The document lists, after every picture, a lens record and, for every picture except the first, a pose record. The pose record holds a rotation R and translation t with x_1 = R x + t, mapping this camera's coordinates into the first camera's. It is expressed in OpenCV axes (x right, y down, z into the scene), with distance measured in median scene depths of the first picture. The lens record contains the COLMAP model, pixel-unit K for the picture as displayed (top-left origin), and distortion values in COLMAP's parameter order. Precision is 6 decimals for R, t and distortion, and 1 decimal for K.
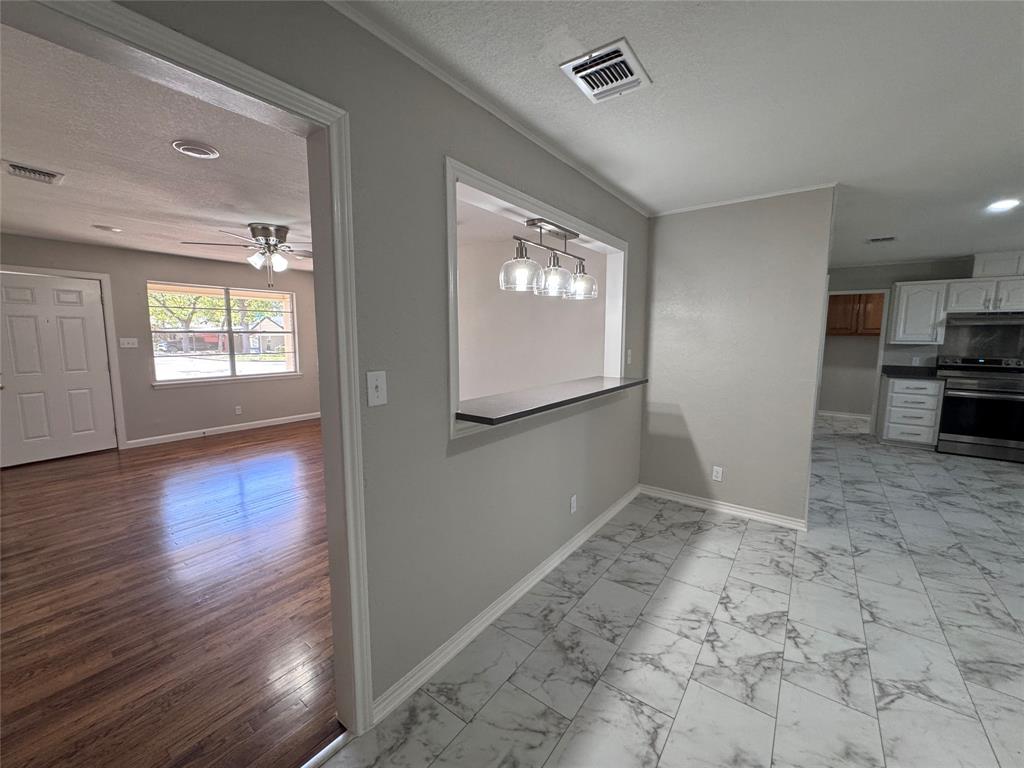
lens RADIAL K [[409.1, 0, 511.9], [0, 409.1, 380.4], [0, 0, 1]] dist [-0.001081, 0.000854]
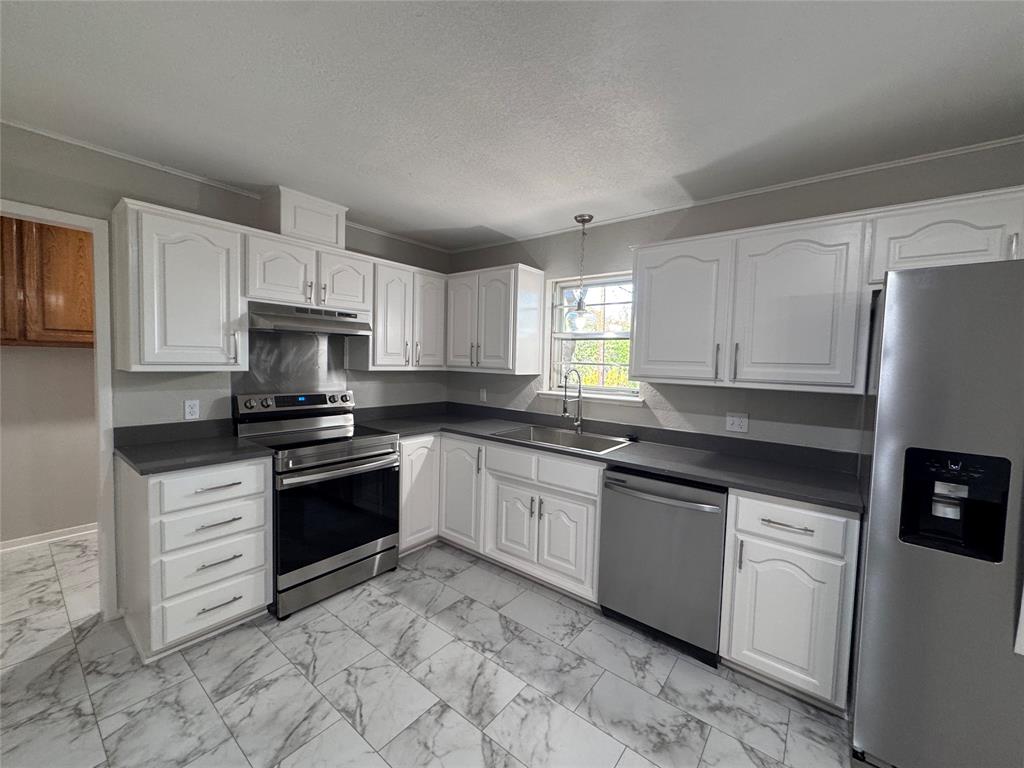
lens RADIAL K [[409.1, 0, 514.3], [0, 409.1, 380.6], [0, 0, 1]] dist [-0.001081, 0.000854]
pose [[0.023327, -0.060439, 0.997899, 0.899217], [0.084686, 0.994703, 0.058266, -0.116264], [-0.996135, 0.083149, 0.028322, 1.025770]]
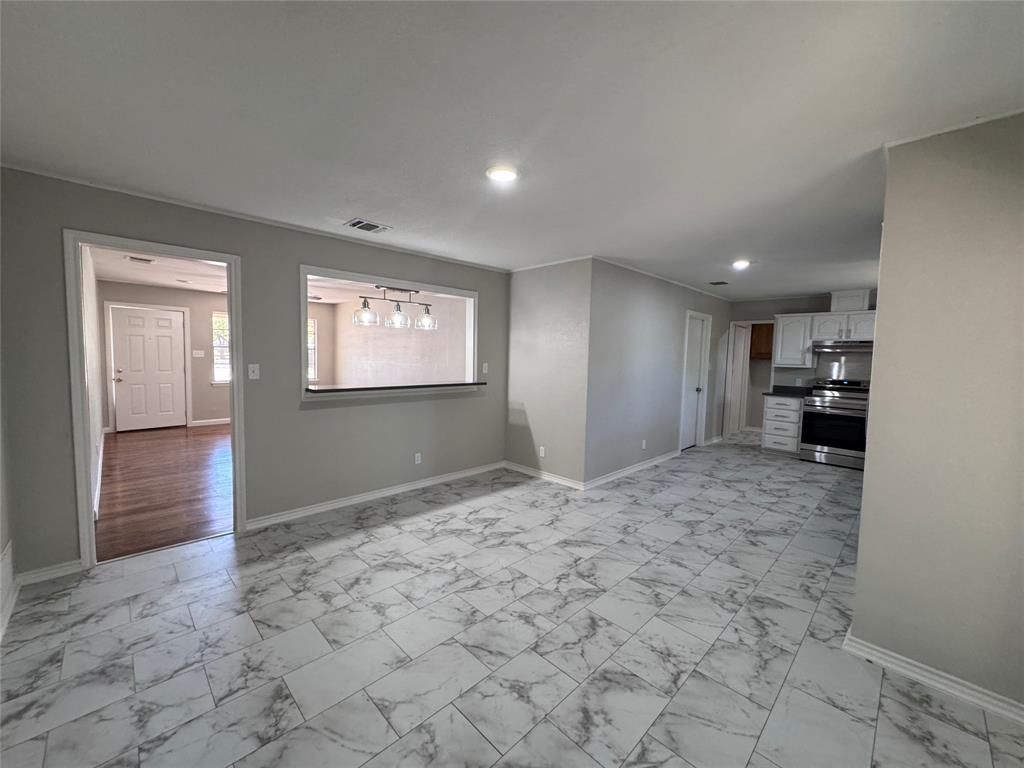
lens RADIAL K [[409.1, 0, 512.2], [0, 409.1, 381.4], [0, 0, 1]] dist [-0.001081, 0.000854]
pose [[0.988790, 0.027700, -0.146724, 0.566740], [-0.034894, 0.998300, -0.046686, 0.051547], [0.145181, 0.051282, 0.988075, -0.404031]]
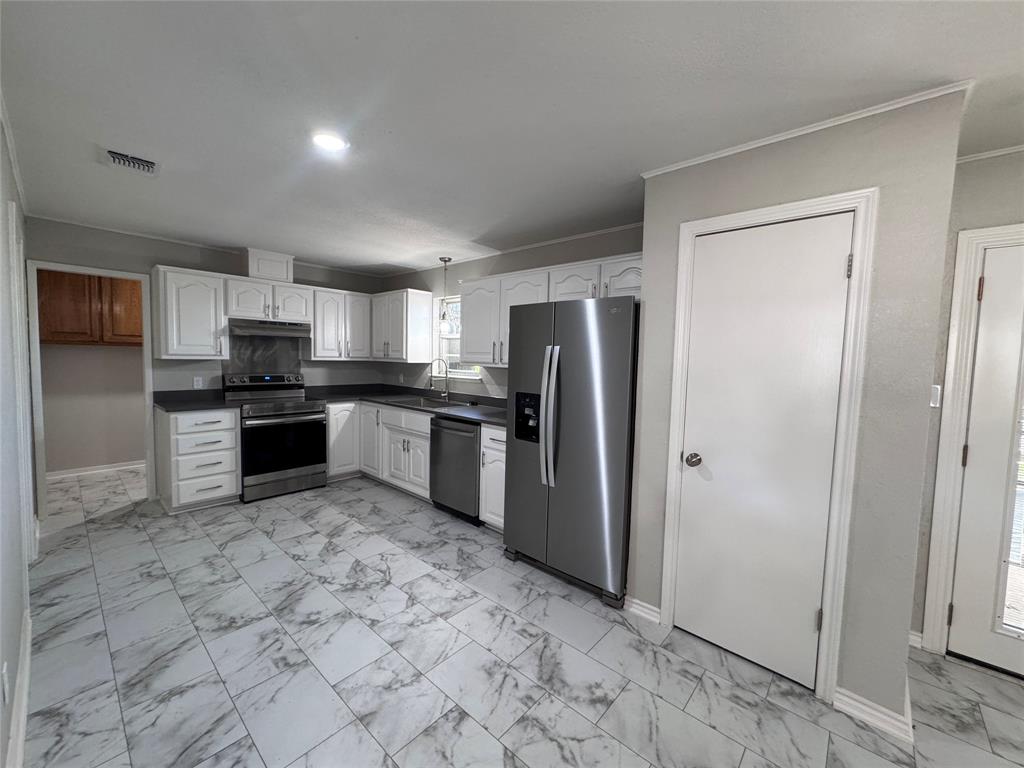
lens RADIAL K [[409.1, 0, 514.1], [0, 409.1, 380.8], [0, 0, 1]] dist [-0.001081, 0.000854]
pose [[0.084700, -0.067120, 0.994143, 0.503738], [0.088963, 0.994253, 0.059548, -0.068671], [-0.992427, 0.083398, 0.090184, 0.604379]]
